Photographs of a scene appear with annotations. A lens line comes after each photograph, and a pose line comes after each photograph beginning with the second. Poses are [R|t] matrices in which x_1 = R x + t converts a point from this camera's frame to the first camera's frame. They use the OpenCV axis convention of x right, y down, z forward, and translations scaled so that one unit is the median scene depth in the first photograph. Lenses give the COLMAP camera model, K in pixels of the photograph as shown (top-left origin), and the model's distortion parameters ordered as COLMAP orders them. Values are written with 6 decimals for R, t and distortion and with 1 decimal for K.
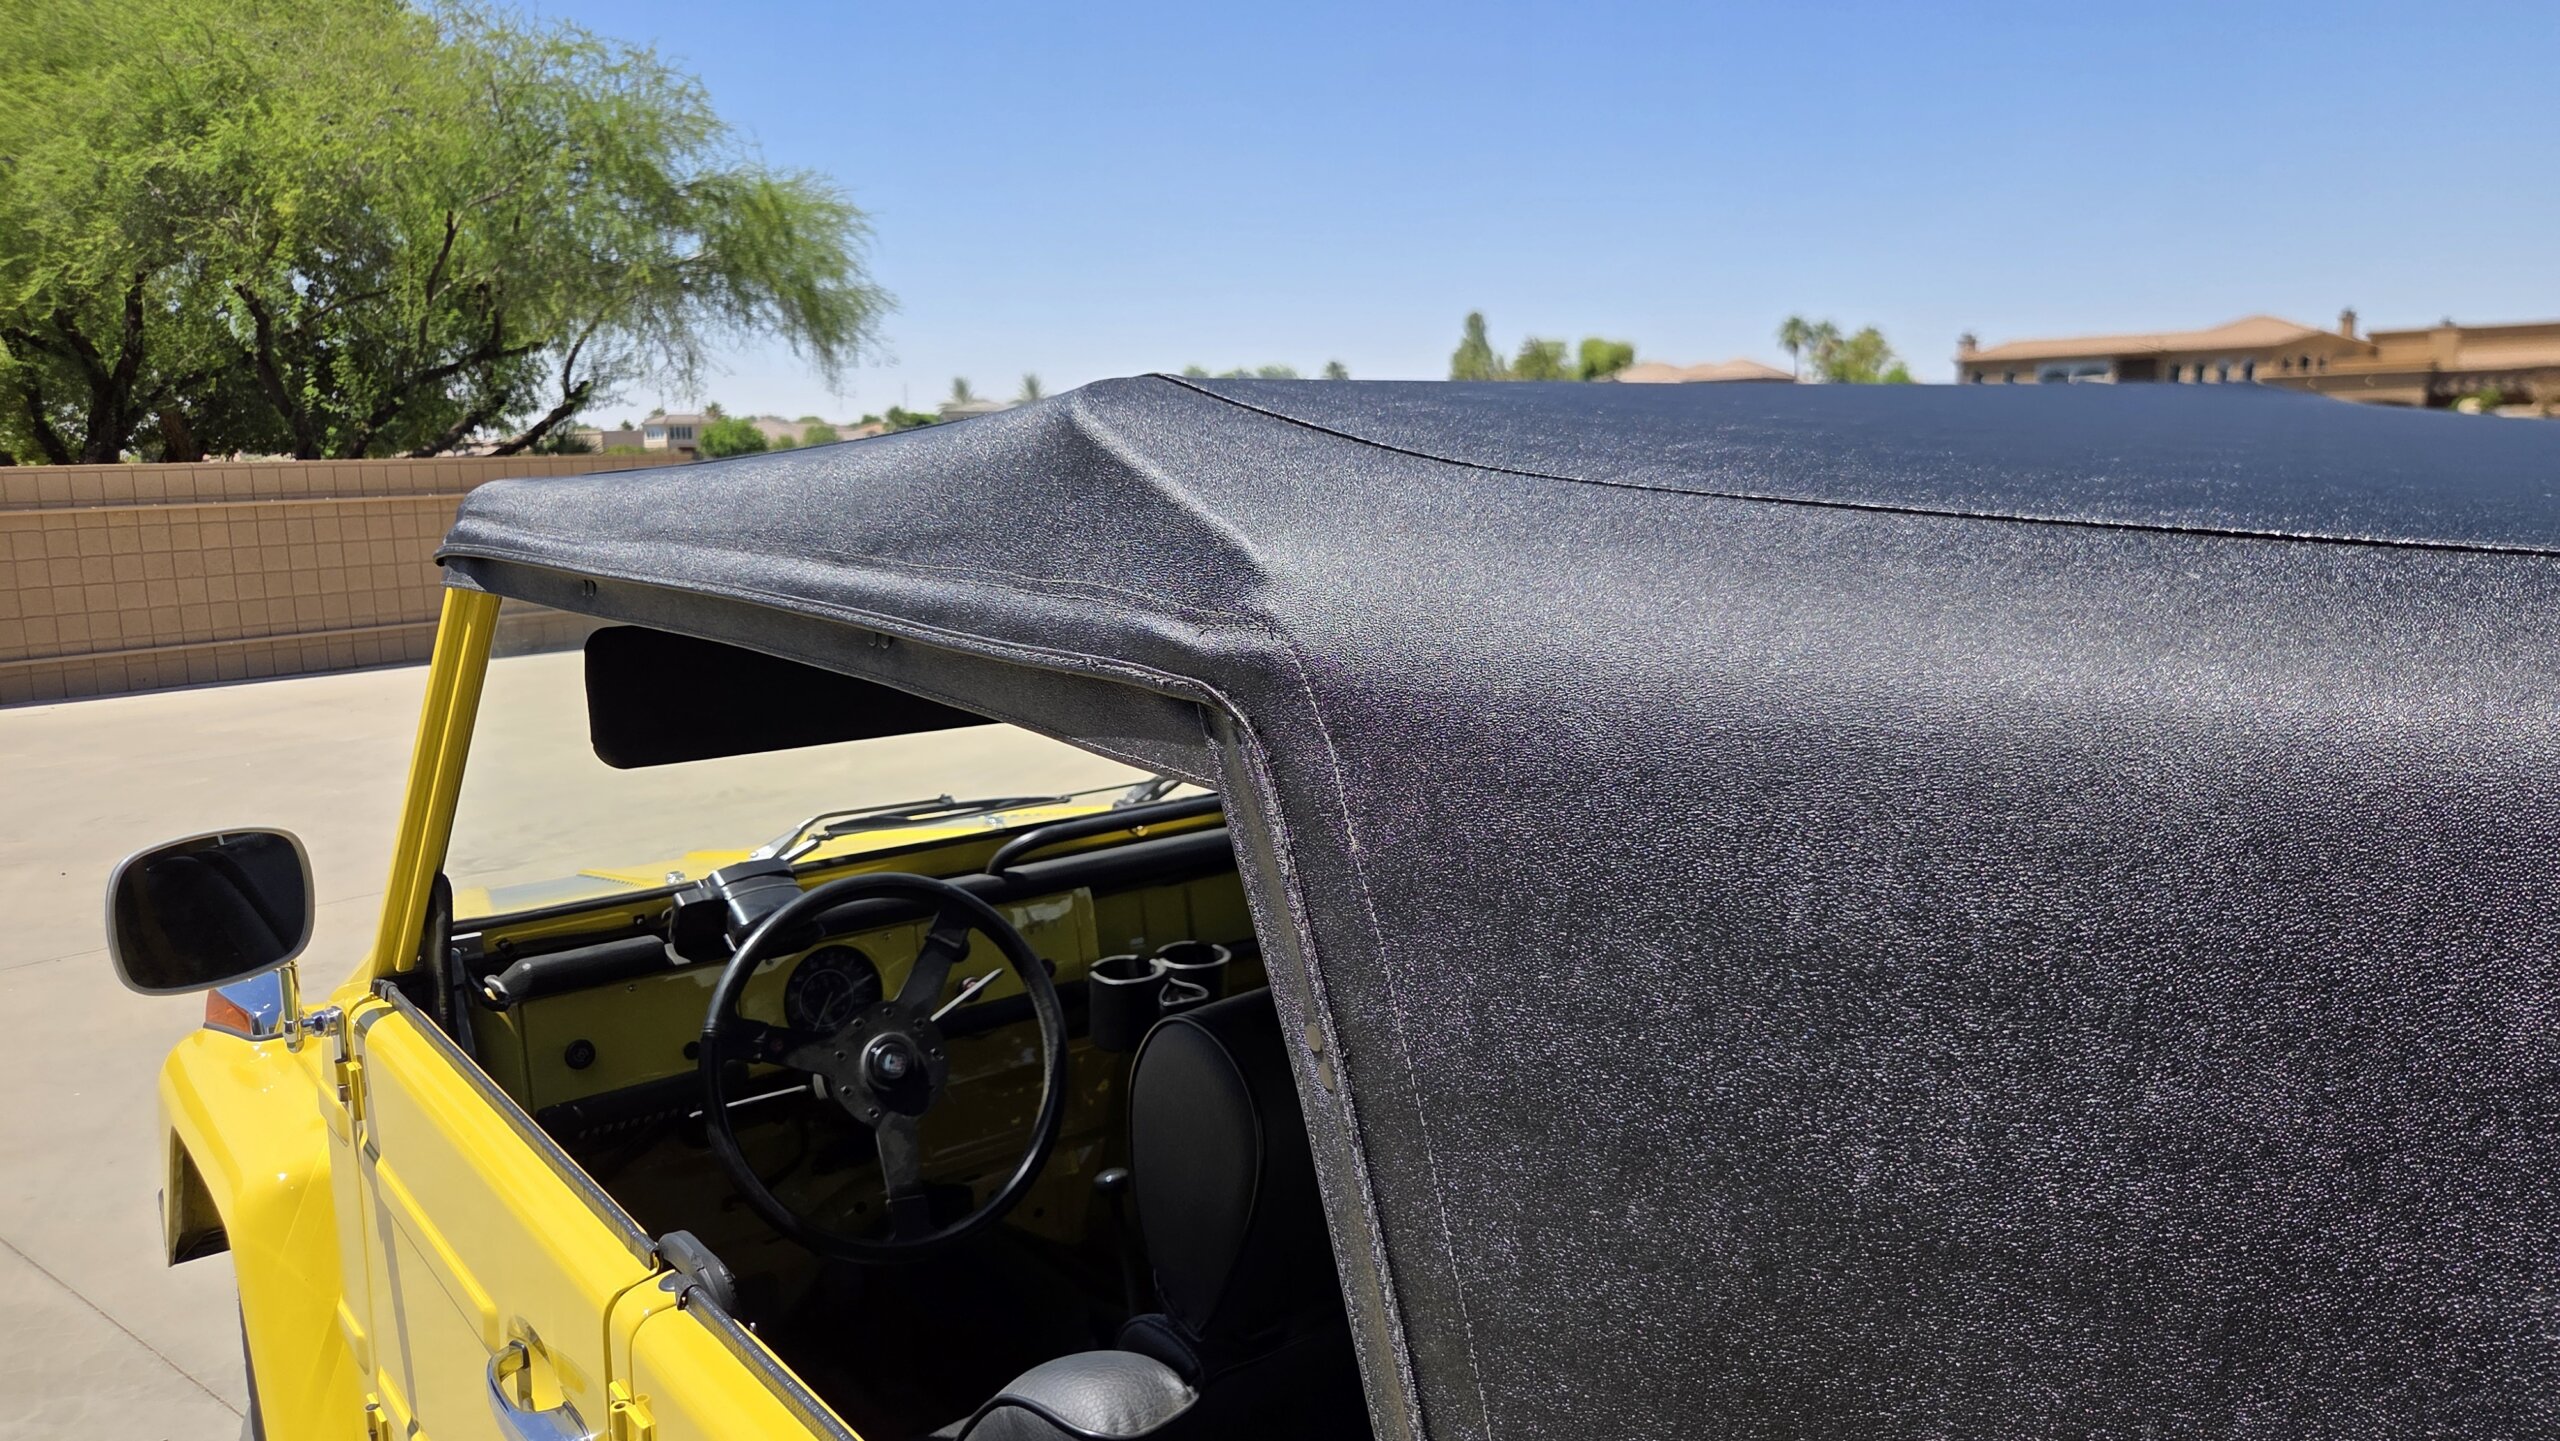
lens RADIAL K [[1752.2, 0, 1301.5], [0, 1752.2, 682.6], [0, 0, 1]] dist [0.051509, -0.044562]
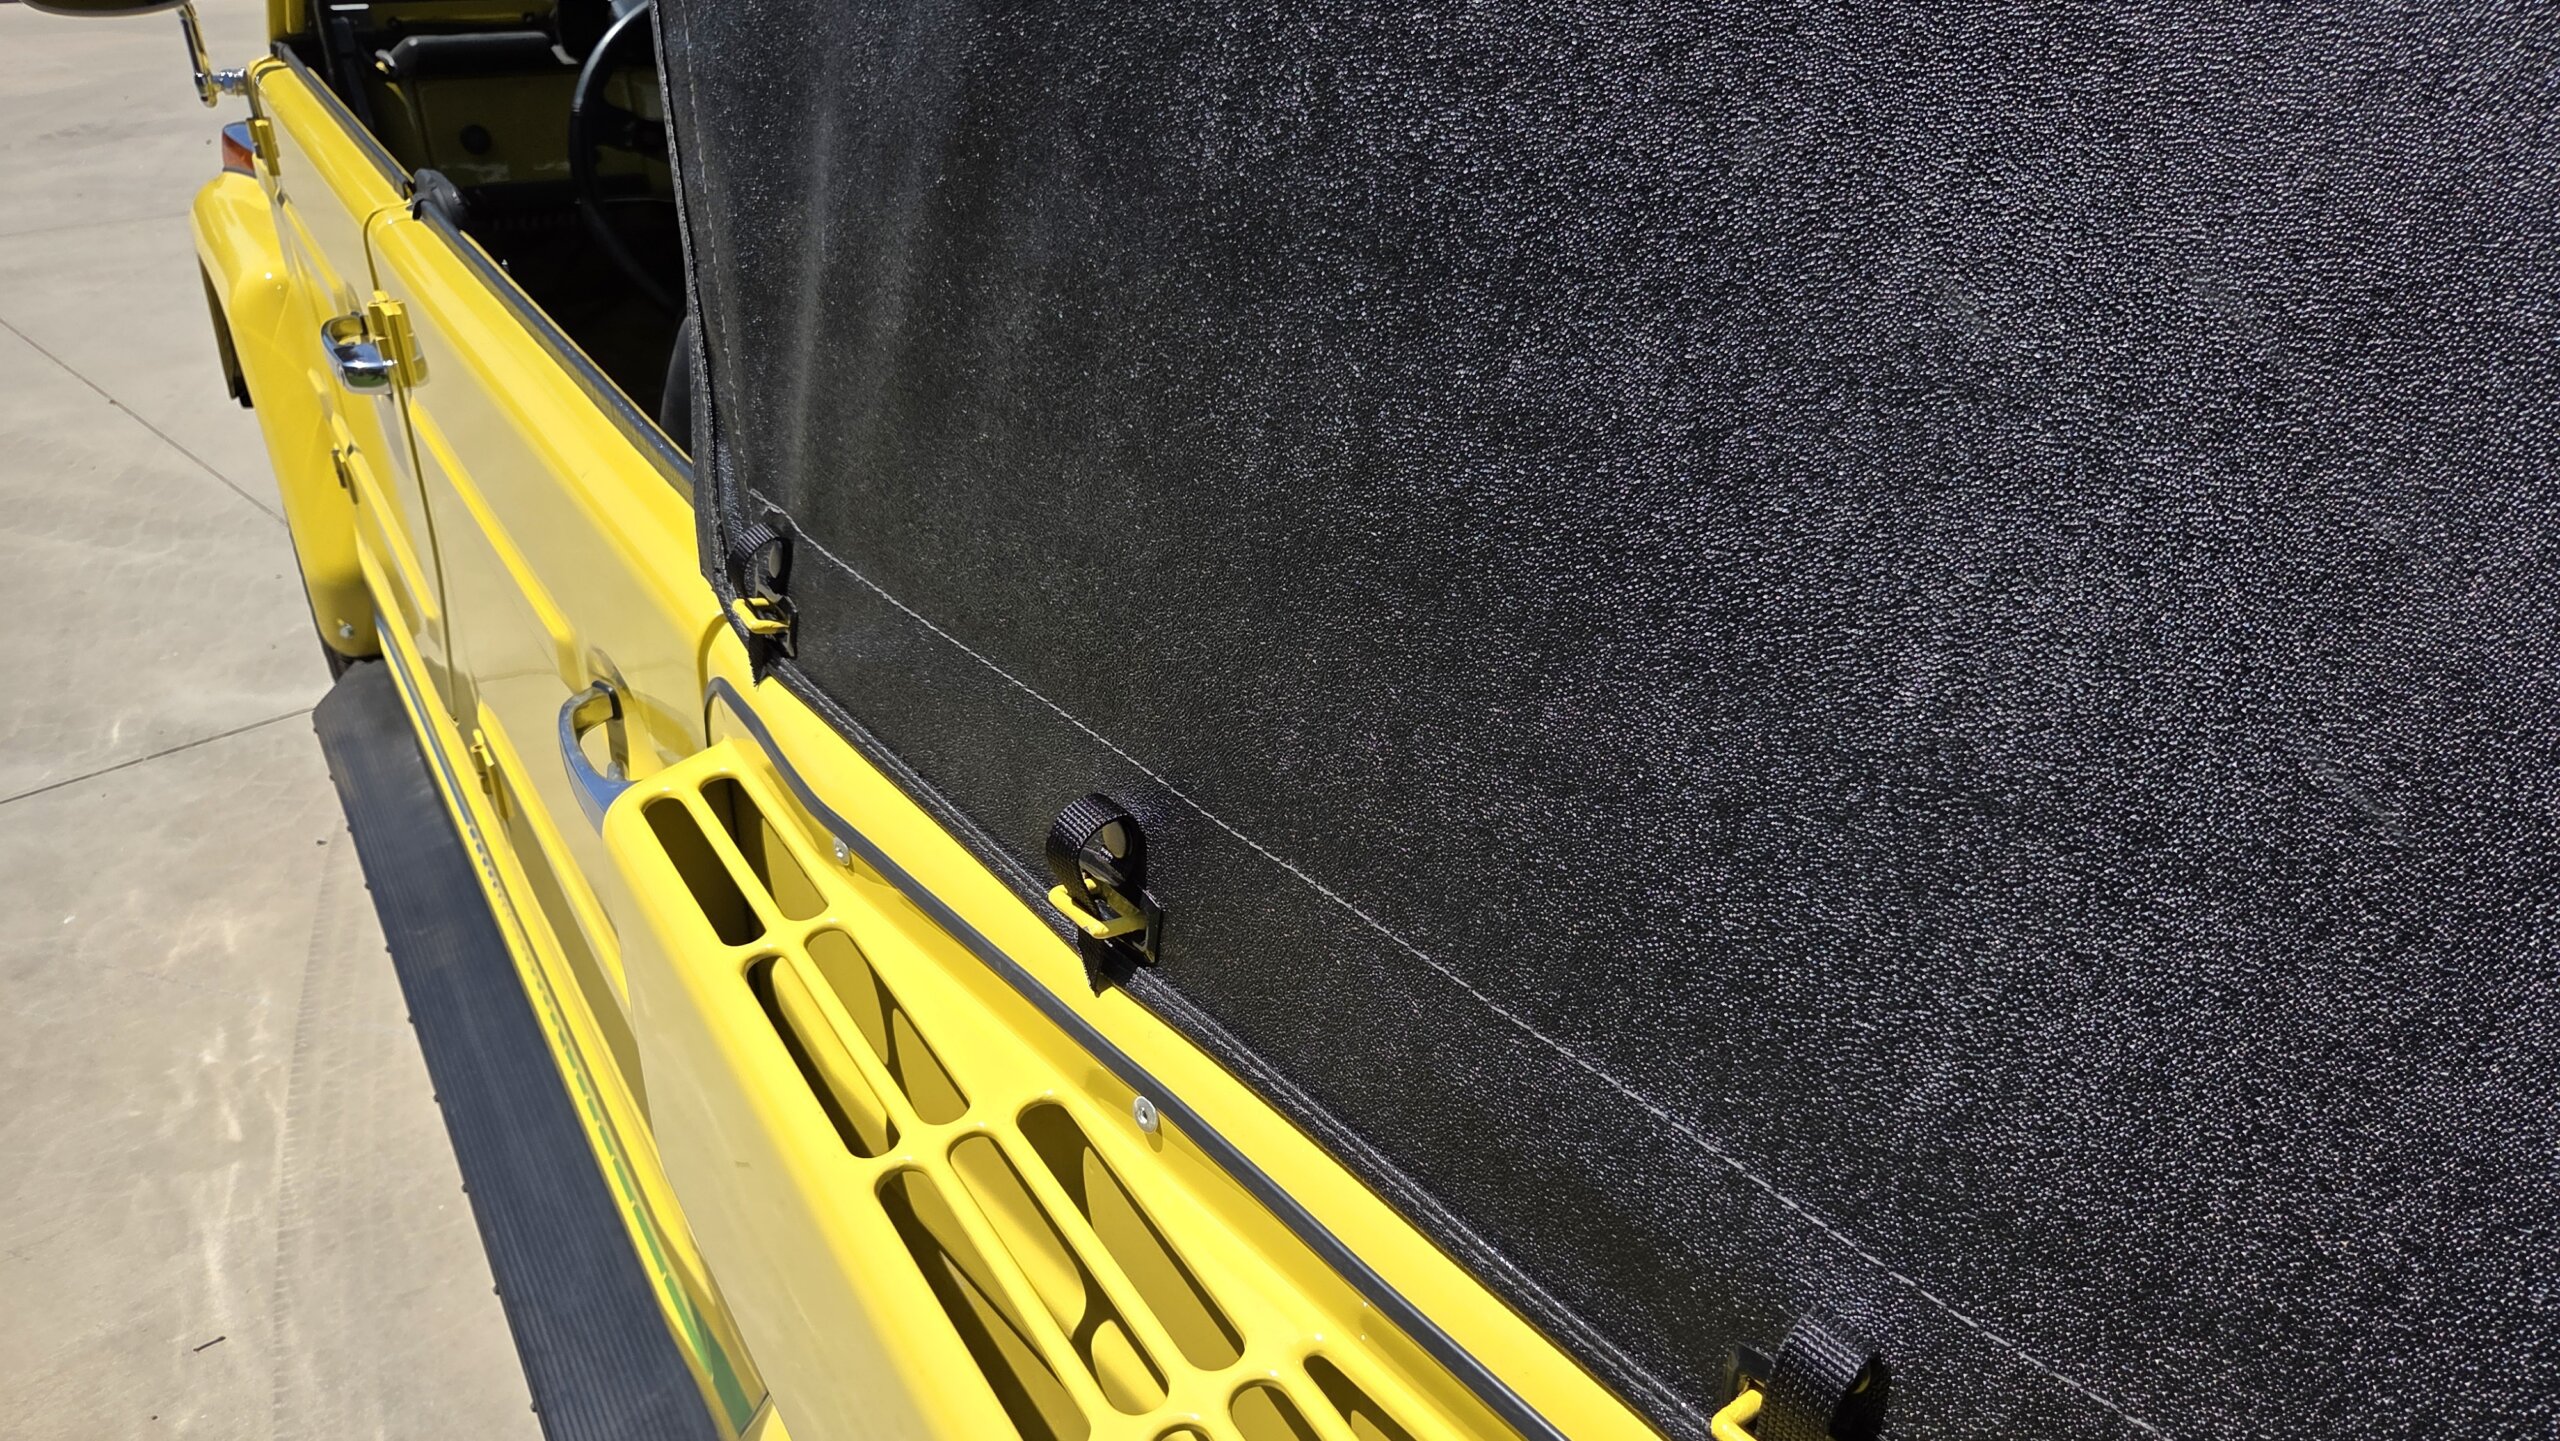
lens RADIAL K [[1752.2, 0, 1316.0], [0, 1752.2, 767.9], [0, 0, 1]] dist [0.051509, -0.044562]
pose [[0.993149, 0.087672, -0.077259, 0.197382], [-0.053992, 0.930618, 0.361988, 0.144133], [0.103634, -0.355336, 0.928976, -0.061519]]
